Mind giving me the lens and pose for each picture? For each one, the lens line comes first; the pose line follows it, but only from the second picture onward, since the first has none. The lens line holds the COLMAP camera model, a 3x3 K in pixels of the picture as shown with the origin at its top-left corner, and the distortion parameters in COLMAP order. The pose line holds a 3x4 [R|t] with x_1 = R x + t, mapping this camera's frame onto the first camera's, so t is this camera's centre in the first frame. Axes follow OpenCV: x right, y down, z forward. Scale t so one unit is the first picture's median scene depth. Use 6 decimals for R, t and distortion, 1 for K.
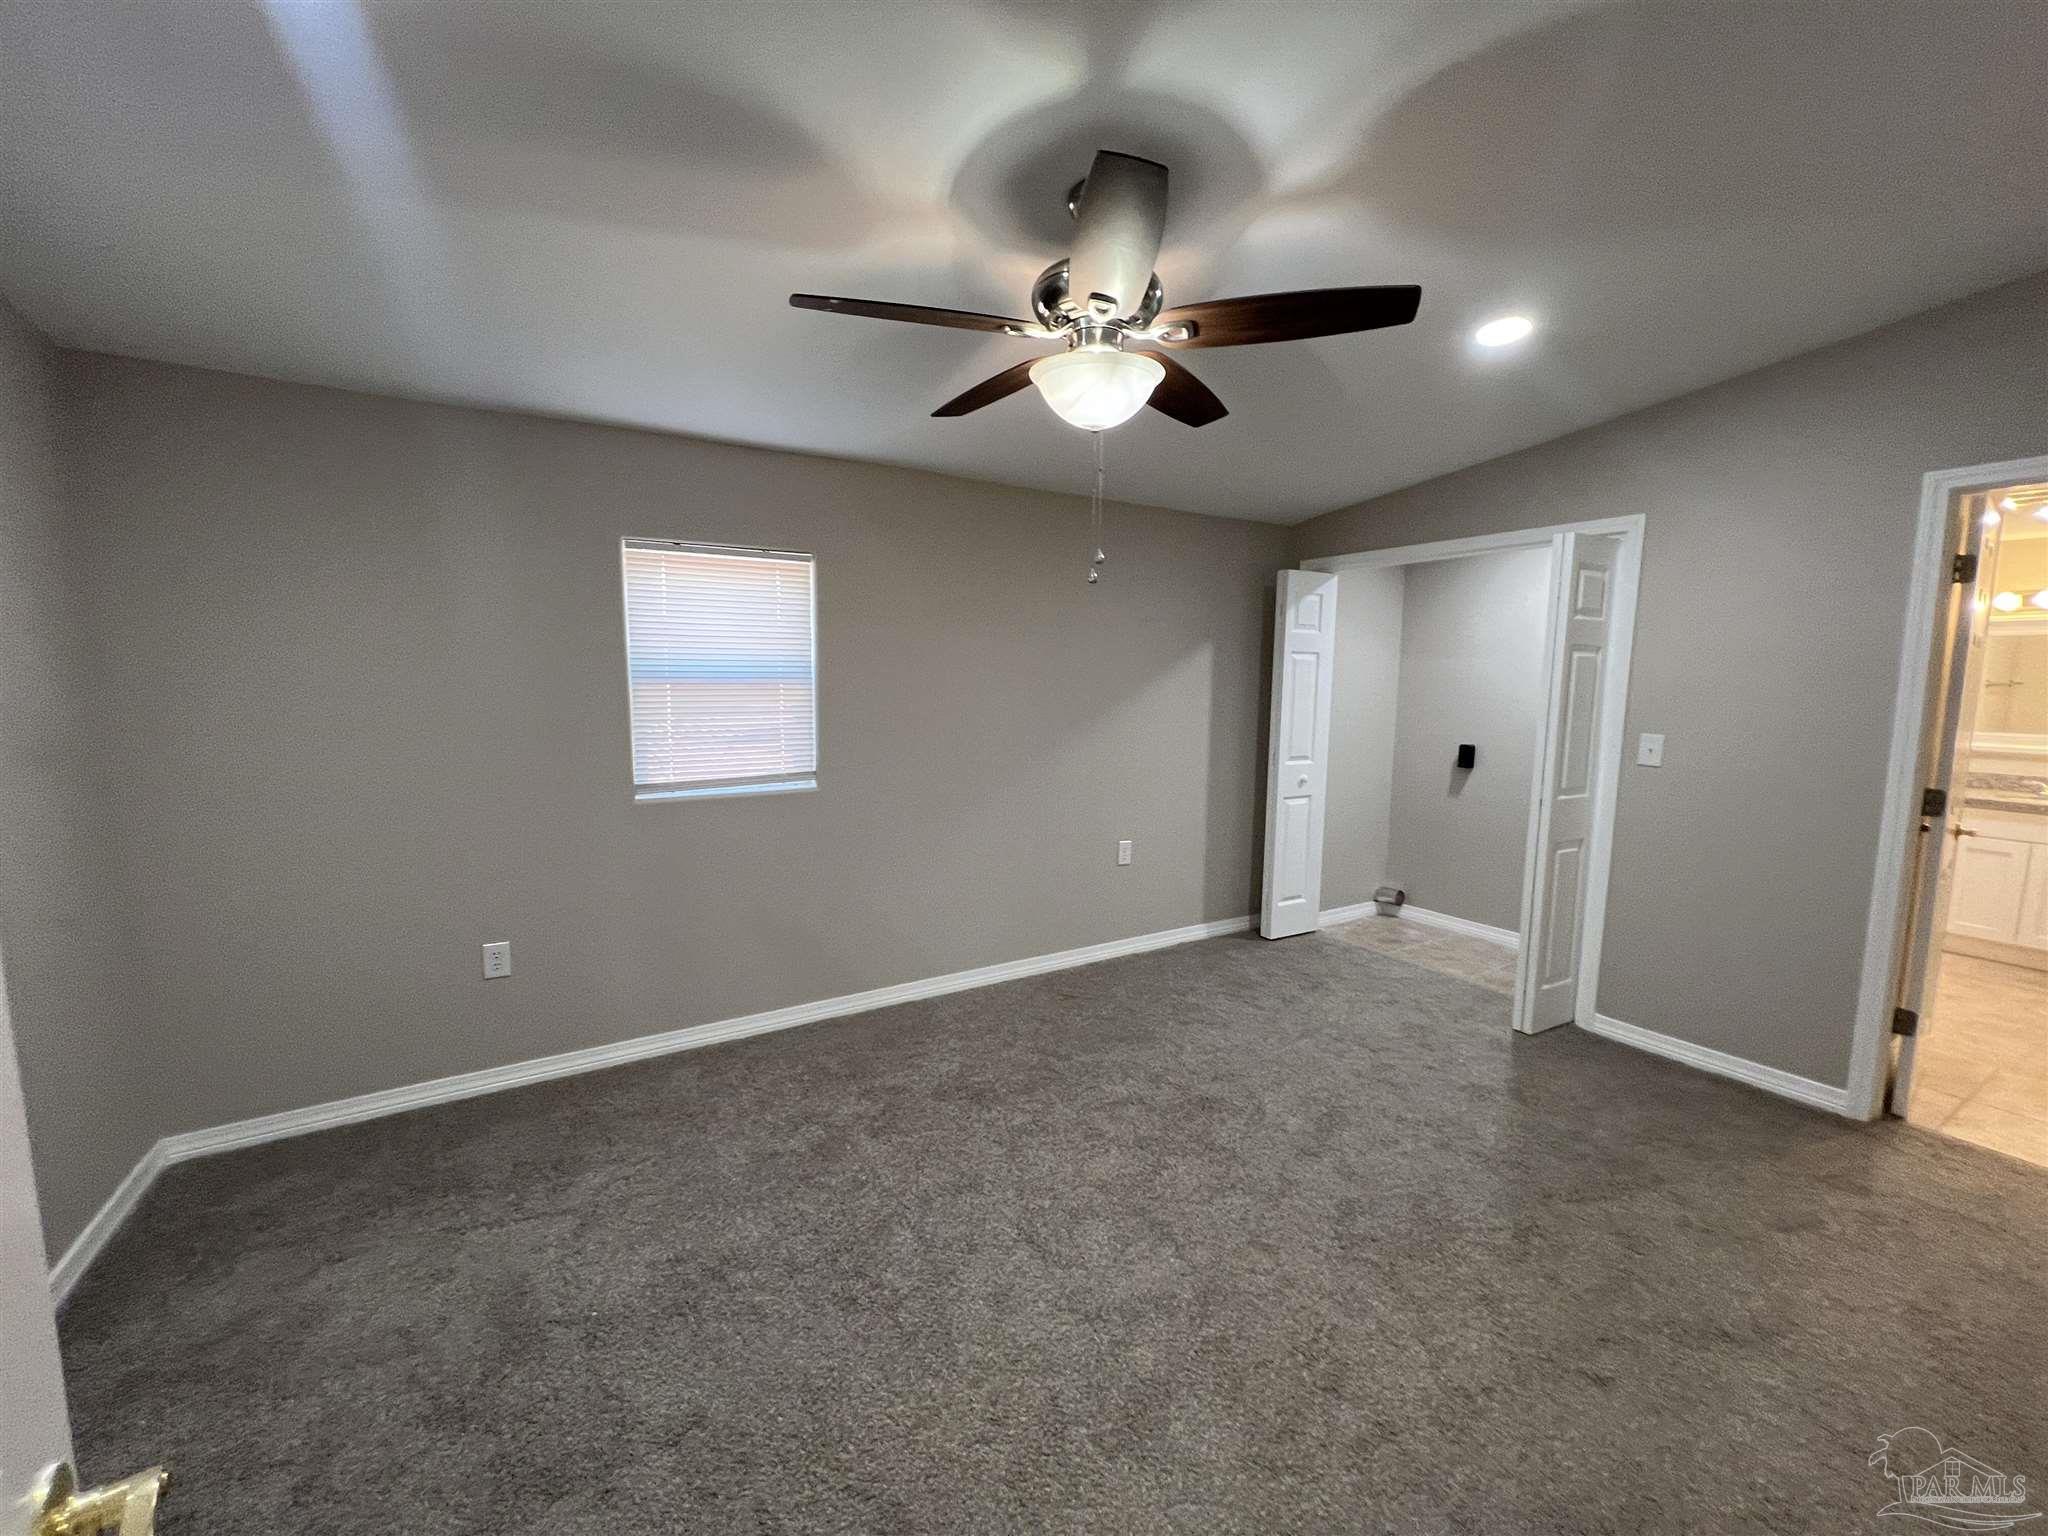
lens RADIAL K [[821.6, 0, 1024.0], [0, 821.6, 768.0], [0, 0, 1]] dist [0.000239, 0.000055]
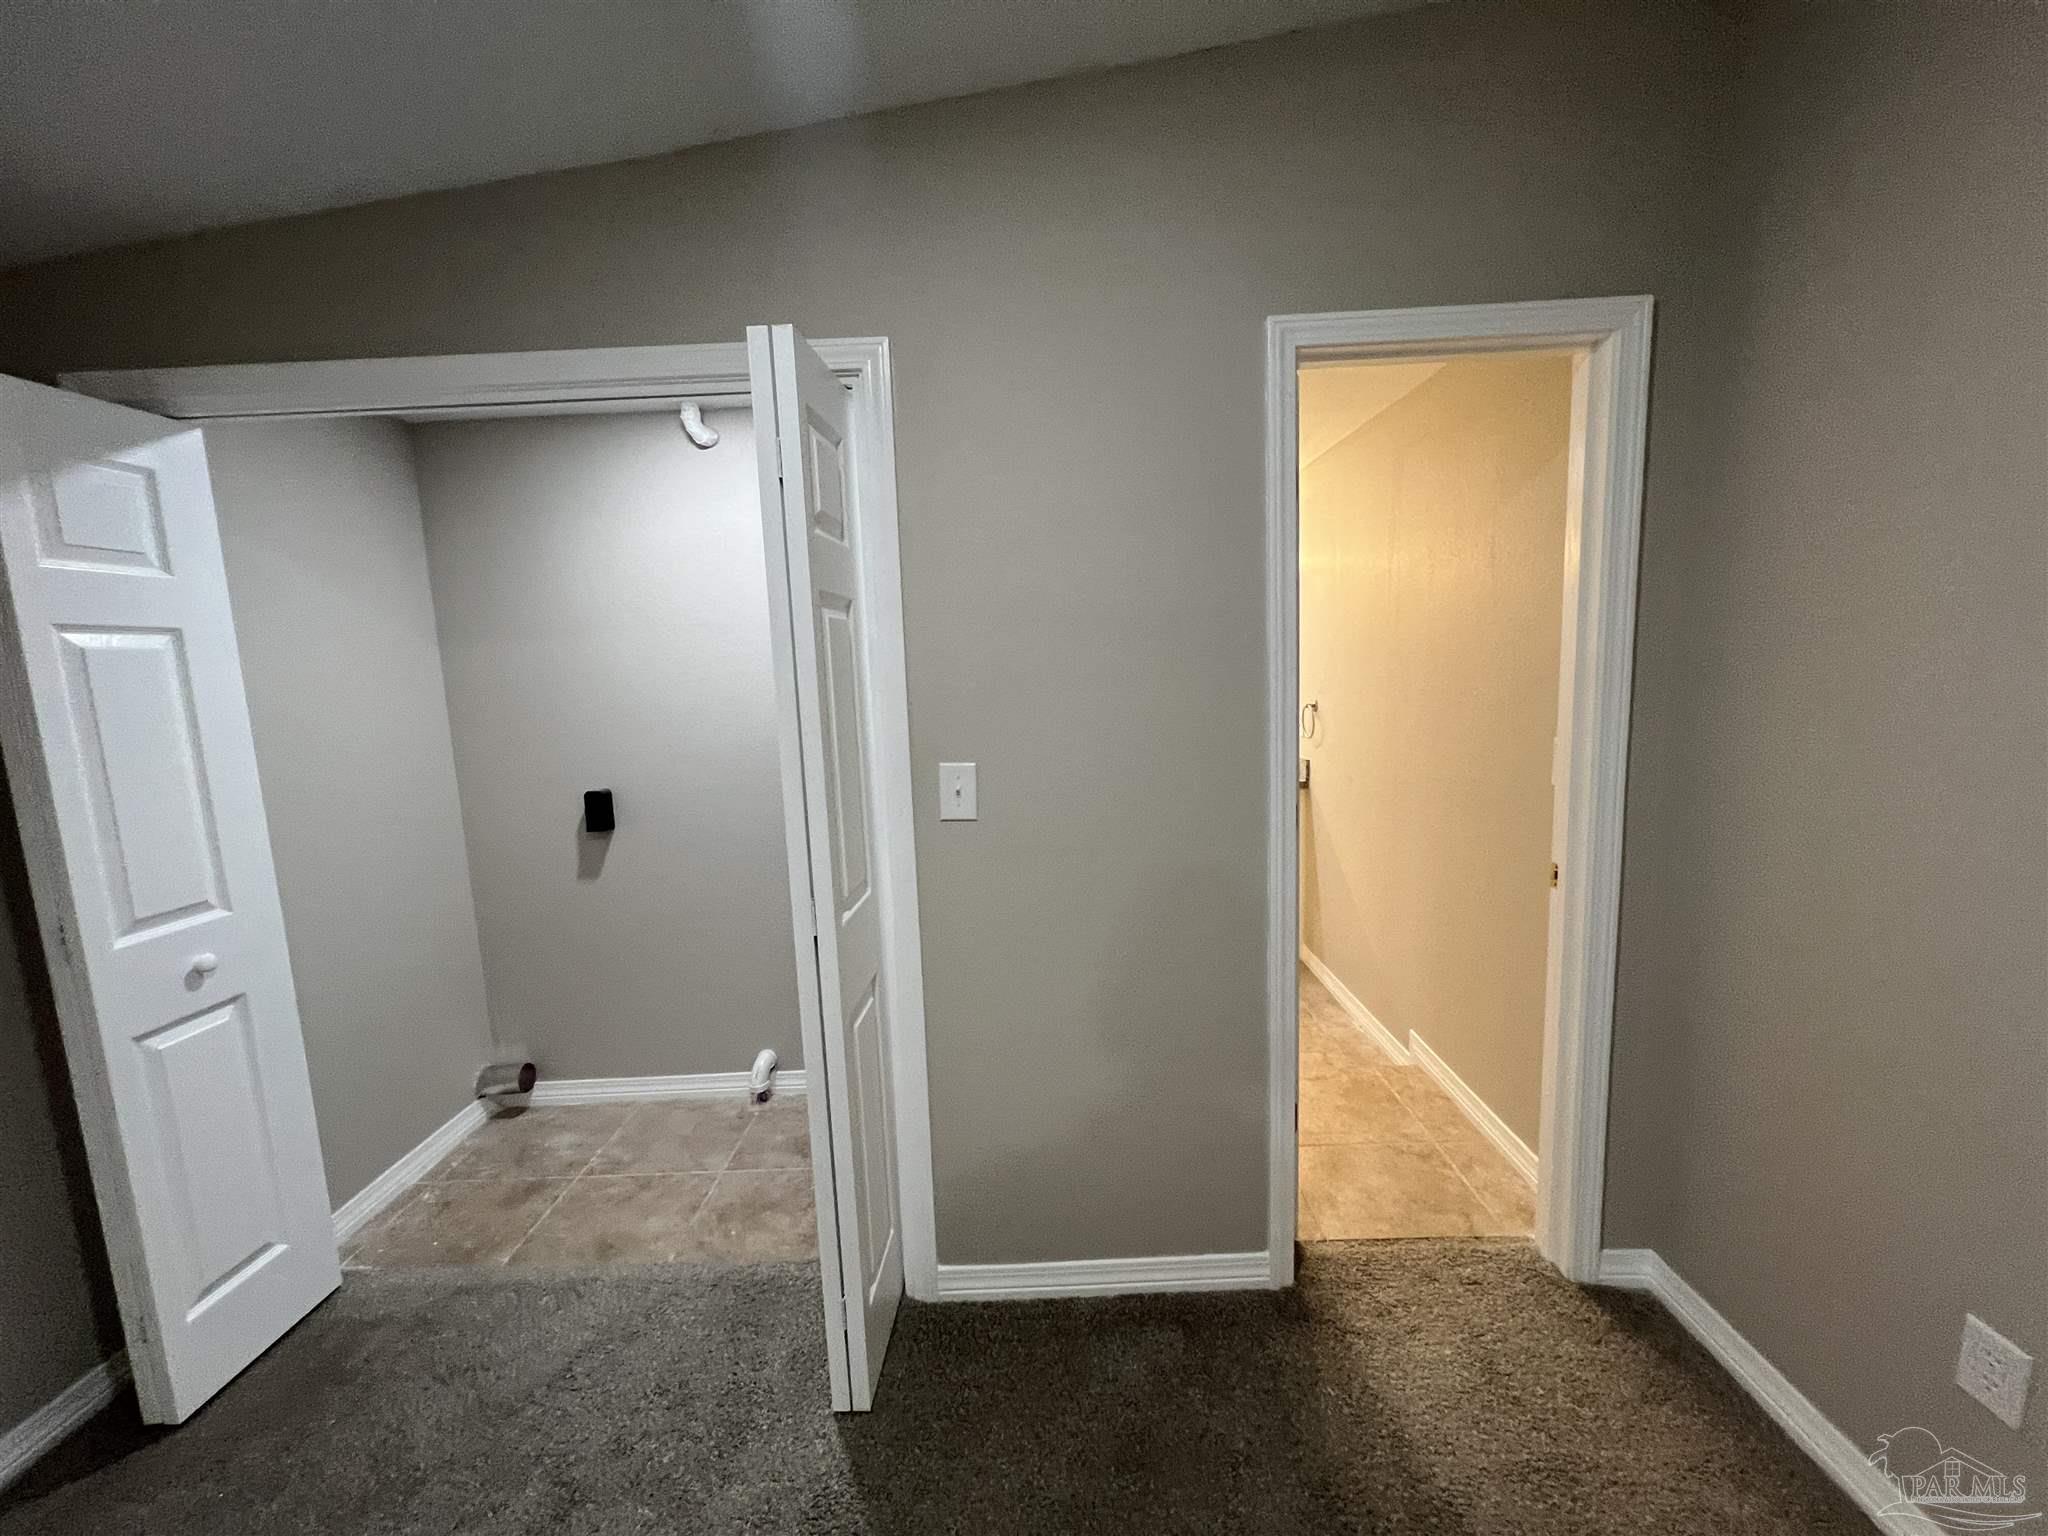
lens RADIAL K [[814.0, 0, 1024.3], [0, 814.0, 773.2], [0, 0, 1]] dist [0.000985, 0.000279]
pose [[0.524914, -0.147738, 0.838235, 0.245145], [0.140419, 0.986358, 0.085912, -0.054075], [-0.839492, 0.072607, 0.538499, 0.491135]]
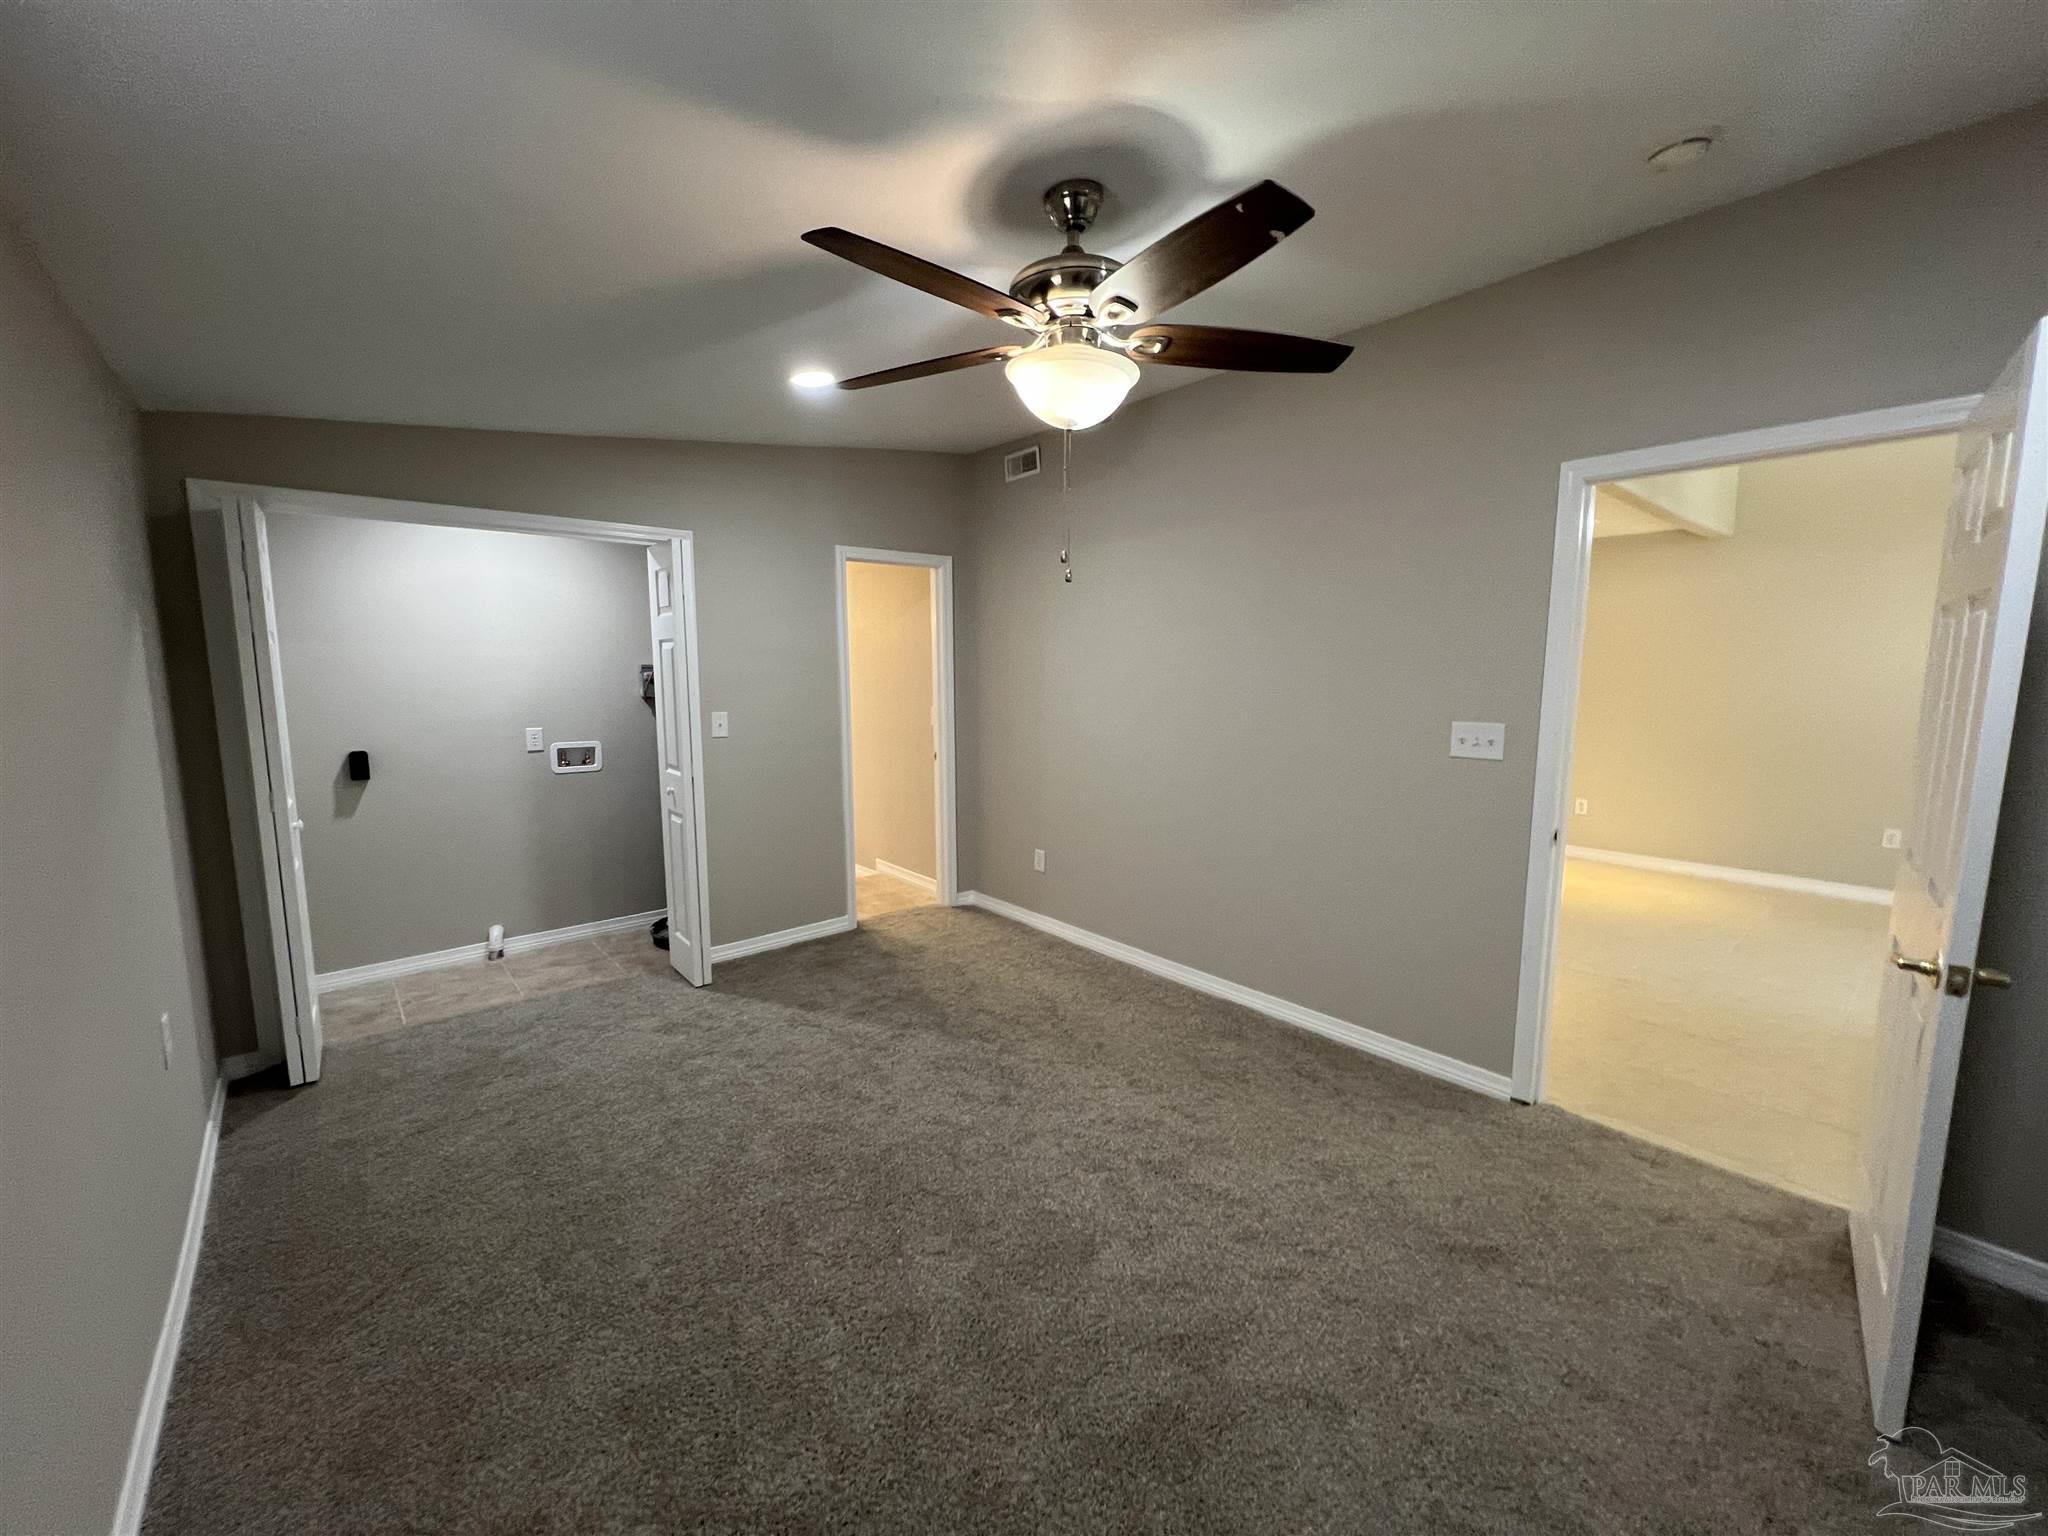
lens RADIAL K [[817.9, 0, 1027.1], [0, 817.9, 768.0], [0, 0, 1]] dist [-0.000630, -0.000117]
pose [[-0.163134, -0.134090, 0.977449, -0.398729], [0.110705, 0.981976, 0.153188, -0.070483], [-0.980373, 0.133199, -0.145349, 0.534021]]
